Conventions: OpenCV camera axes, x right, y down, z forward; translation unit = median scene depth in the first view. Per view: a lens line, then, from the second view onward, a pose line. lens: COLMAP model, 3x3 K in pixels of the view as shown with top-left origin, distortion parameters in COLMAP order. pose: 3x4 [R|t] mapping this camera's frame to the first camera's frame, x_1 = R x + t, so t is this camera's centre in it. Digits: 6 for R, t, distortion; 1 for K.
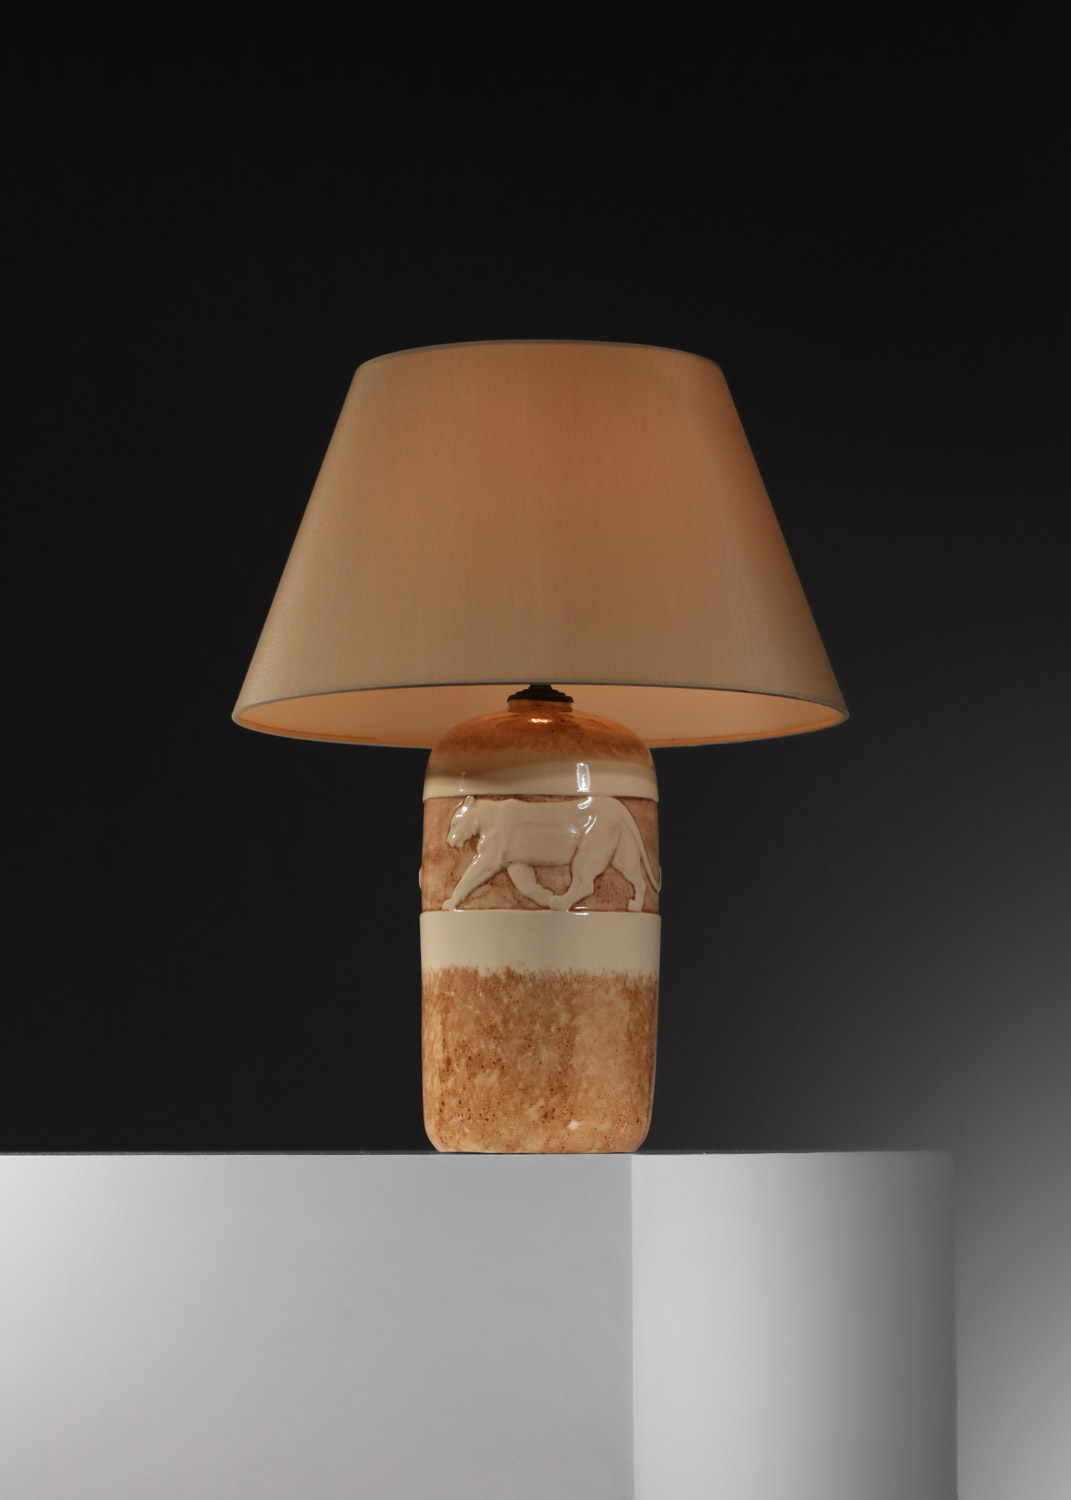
lens RADIAL K [[4658.1, 0, 537.0], [0, 4658.1, 749.2], [0, 0, 1]] dist [0.039975, 0.000000]
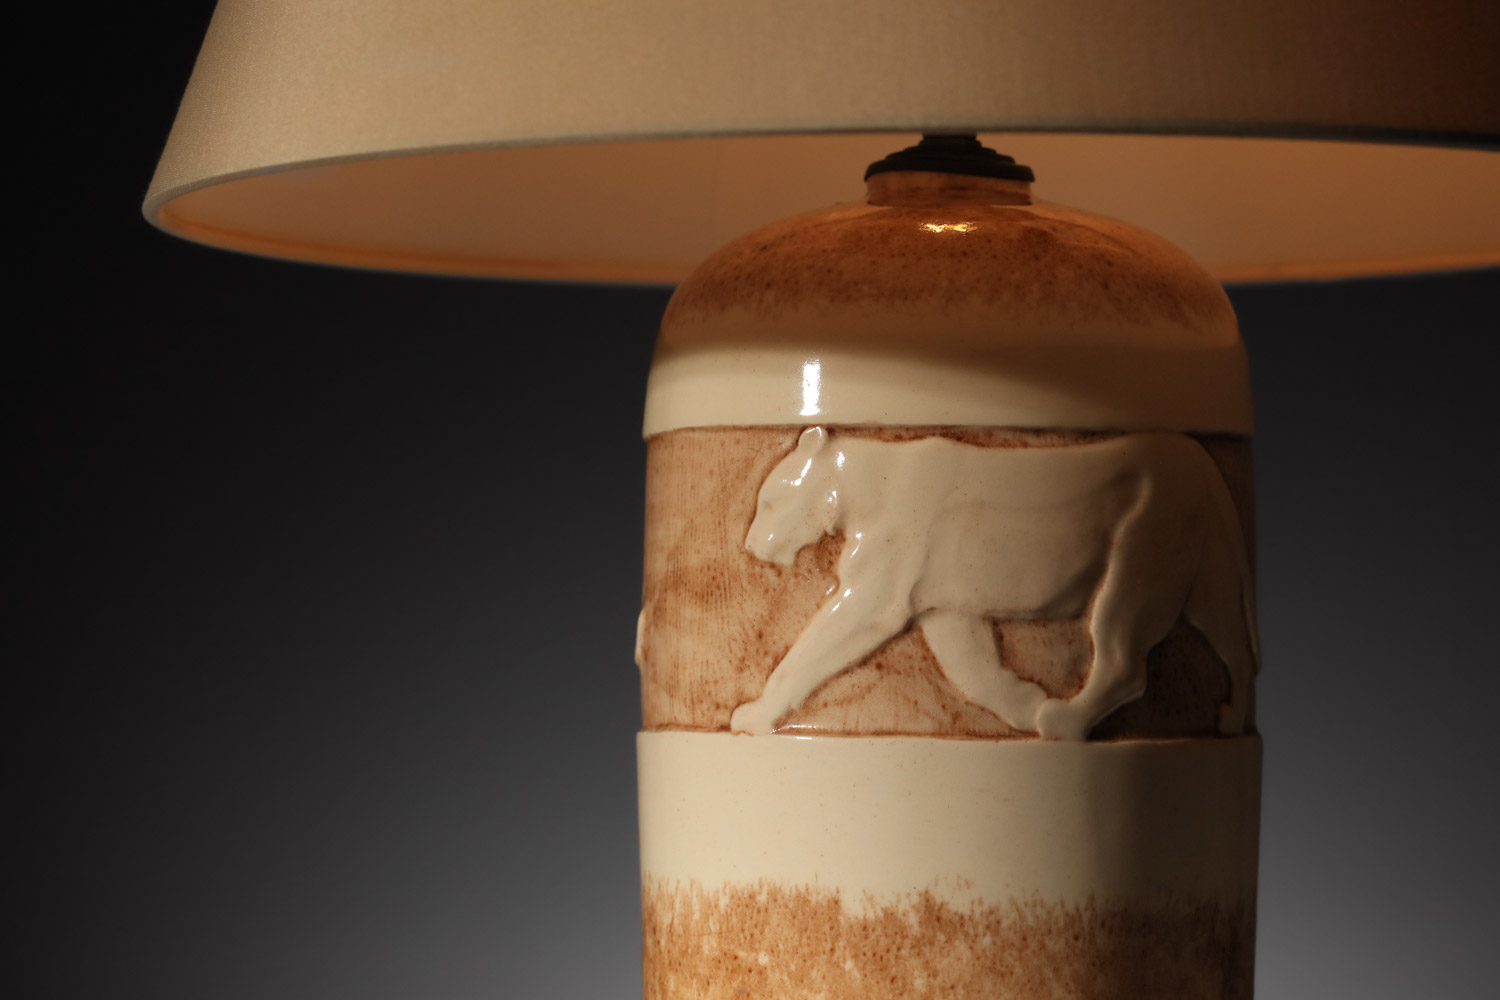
lens RADIAL K [[4352.8, 0, 746.5], [0, 4352.8, 502.6], [0, 0, 1]] dist [0.042801, 0.000000]
pose [[0.983274, 0.006441, 0.182021, -0.083108], [-0.016926, 0.998281, 0.056109, -0.003408], [-0.181346, -0.058251, 0.981693, 0.661233]]
